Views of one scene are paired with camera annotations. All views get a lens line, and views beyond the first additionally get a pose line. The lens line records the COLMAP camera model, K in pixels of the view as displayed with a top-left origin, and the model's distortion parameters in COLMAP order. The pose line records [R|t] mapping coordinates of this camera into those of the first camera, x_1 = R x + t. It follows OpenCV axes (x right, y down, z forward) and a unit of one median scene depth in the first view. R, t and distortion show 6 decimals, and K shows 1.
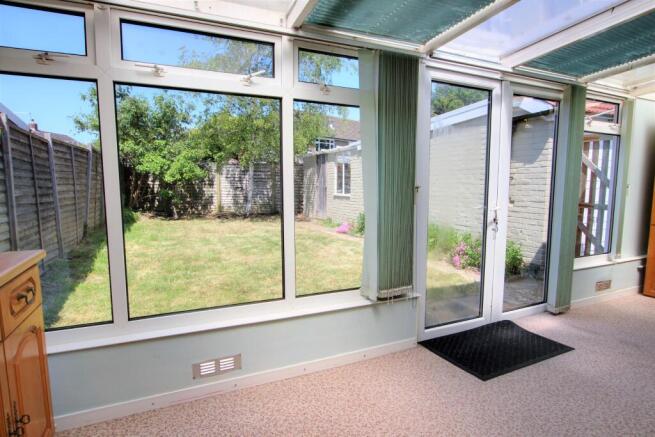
lens RADIAL K [[355.9, 0, 326.4], [0, 355.9, 220.8], [0, 0, 1]] dist [0.006350, 0.000671]
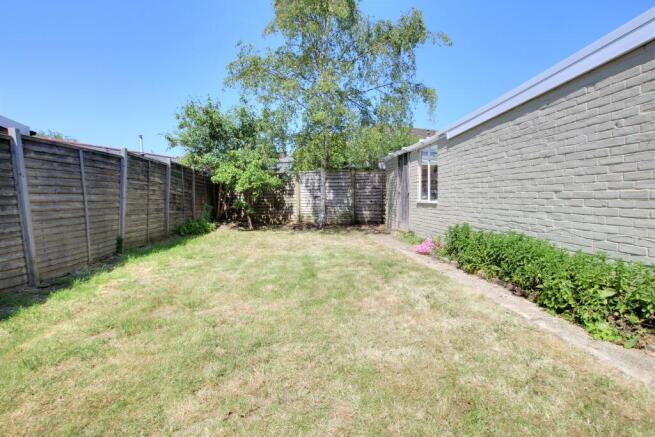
lens RADIAL K [[306.9, 0, 331.7], [0, 306.9, 219.5], [0, 0, 1]] dist [-0.022171, 0.000331]
pose [[0.955527, -0.001350, -0.294900, 0.036295], [-0.005677, 0.999720, -0.022971, -0.014695], [0.294849, 0.023623, 0.955252, 0.258151]]
